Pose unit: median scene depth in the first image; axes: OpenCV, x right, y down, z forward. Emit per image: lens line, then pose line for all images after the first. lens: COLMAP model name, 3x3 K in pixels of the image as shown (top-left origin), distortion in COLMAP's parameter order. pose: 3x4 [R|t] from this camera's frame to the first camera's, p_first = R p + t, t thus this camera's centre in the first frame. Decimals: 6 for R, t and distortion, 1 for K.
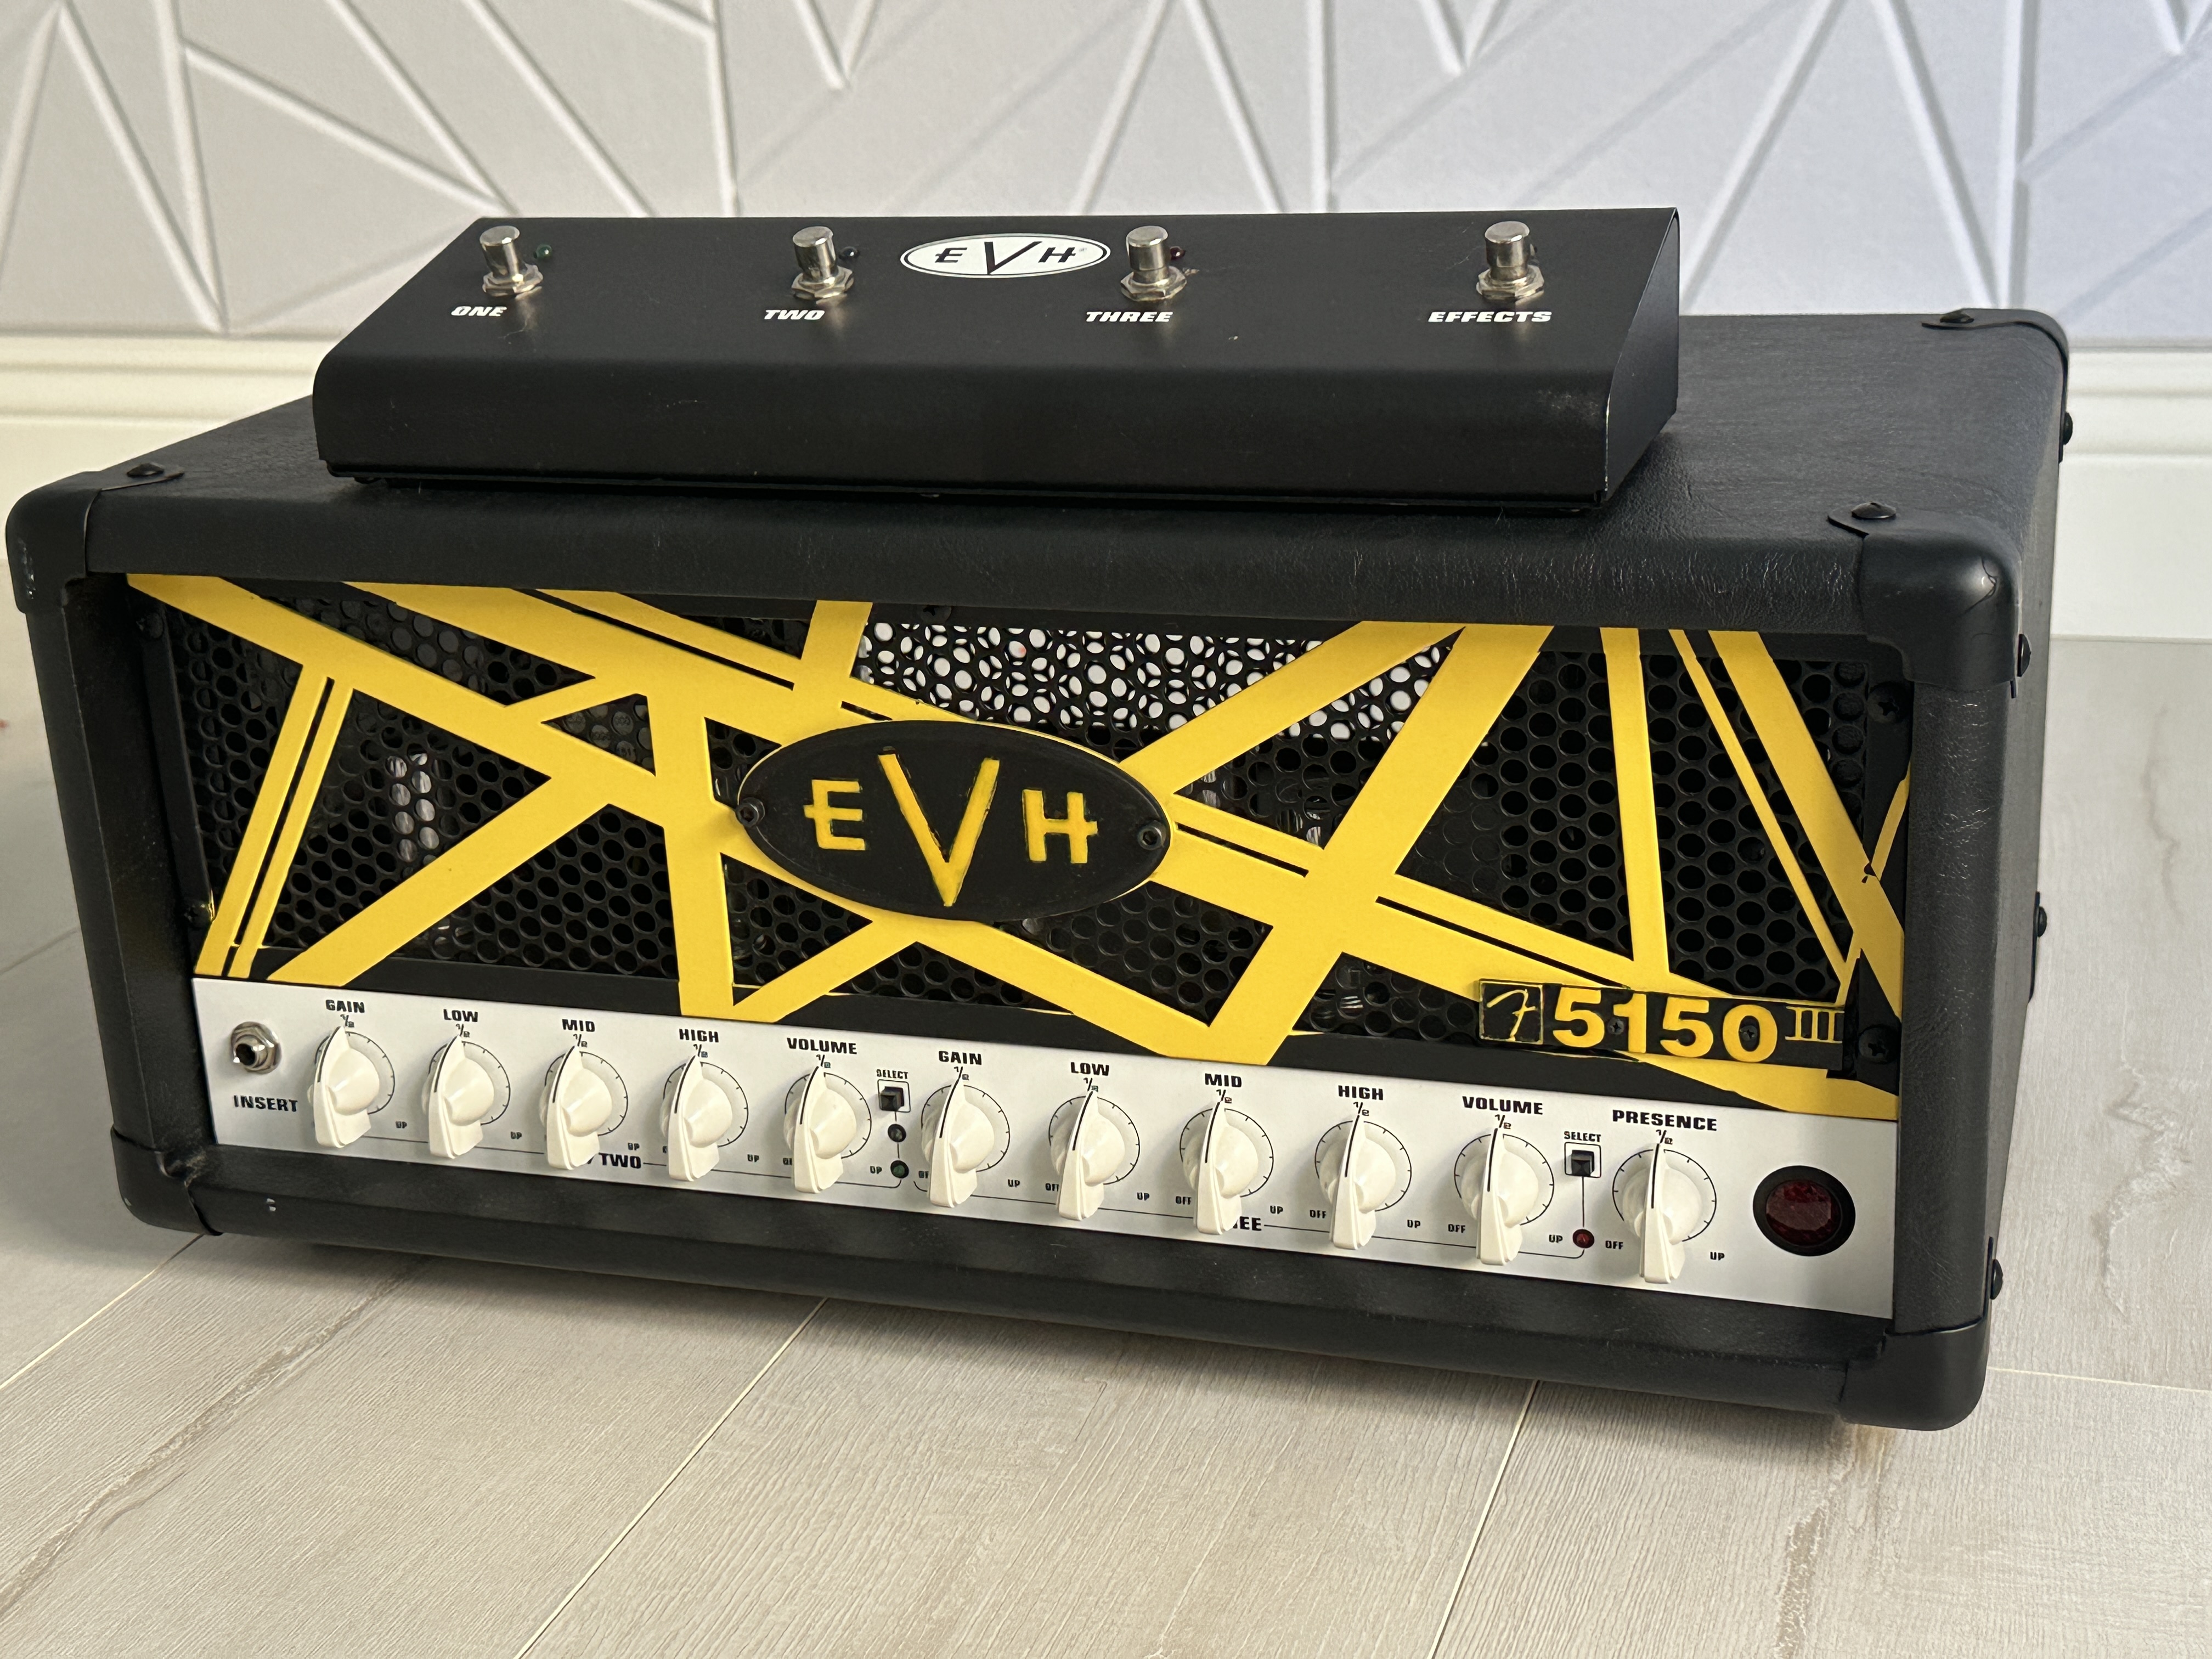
lens RADIAL K [[3061.9, 0, 1106.0], [0, 3061.9, 829.5], [0, 0, 1]] dist [0.186411, -0.038609]
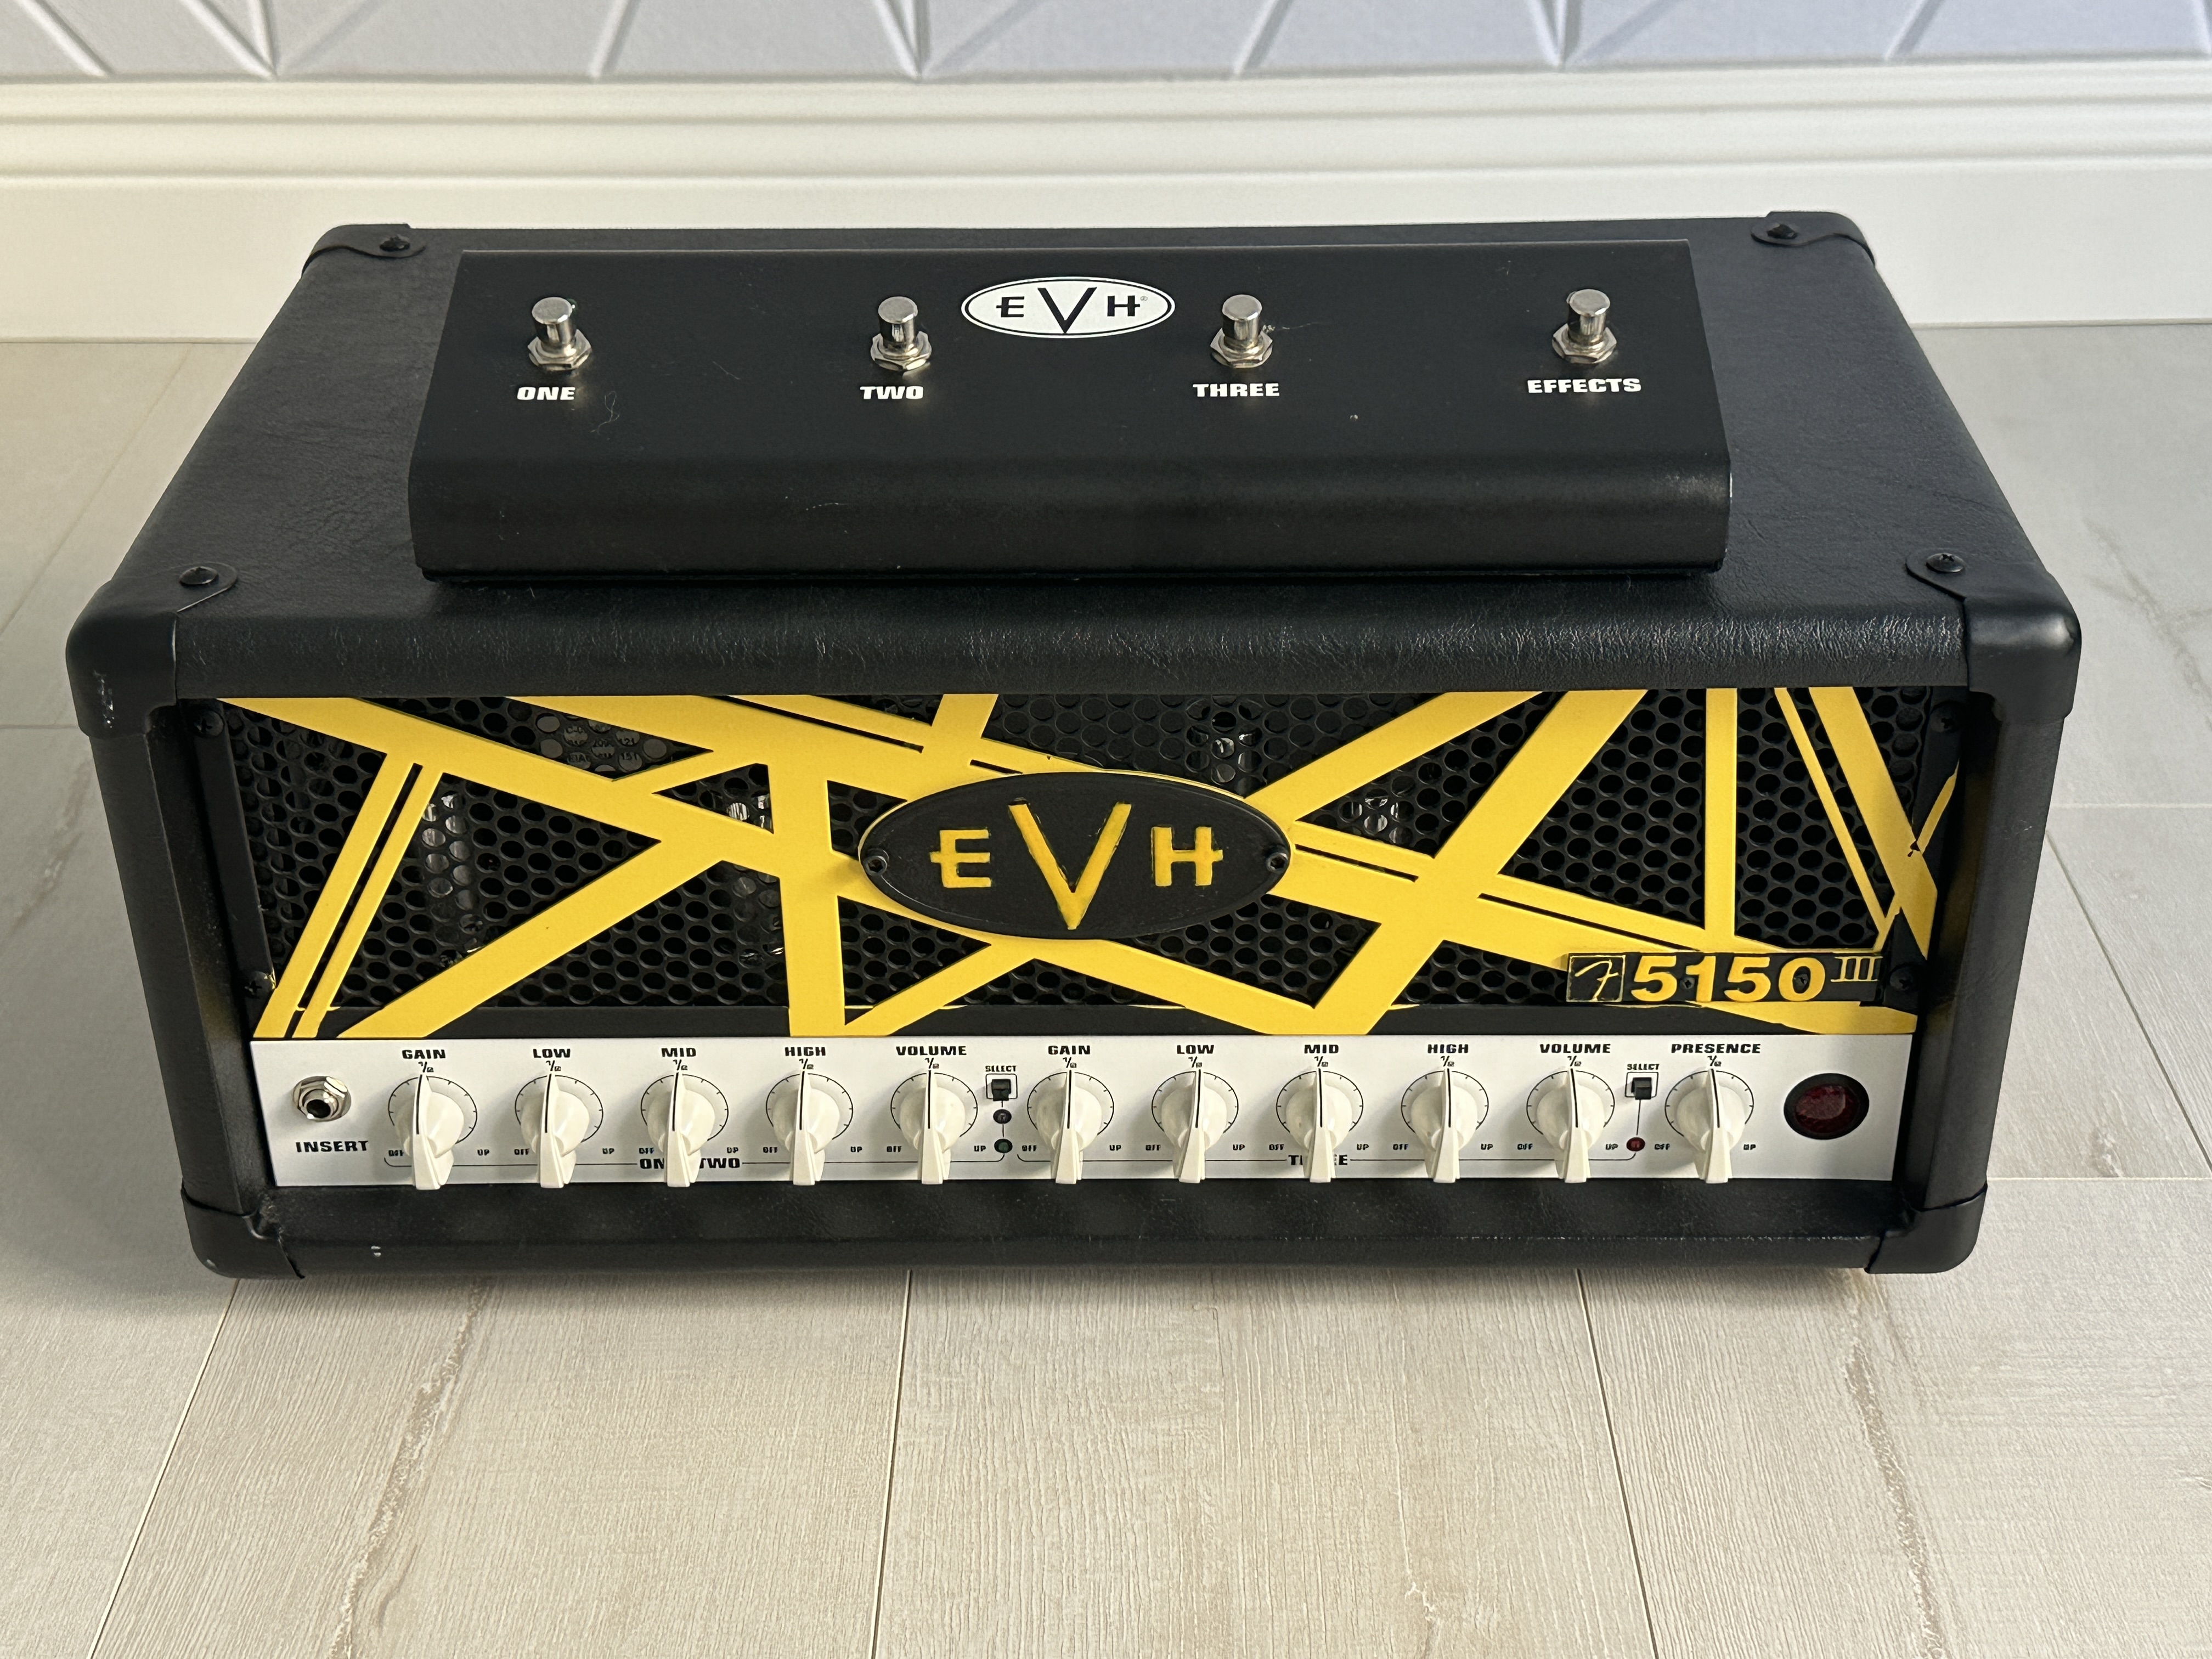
lens RADIAL K [[3017.0, 0, 1106.0], [0, 3017.0, 829.5], [0, 0, 1]] dist [0.169210, 0.044924]
pose [[0.950196, -0.126597, 0.284783, -0.339306], [0.064962, 0.974162, 0.216304, -0.238930], [-0.304808, -0.187031, 0.933869, 0.010710]]
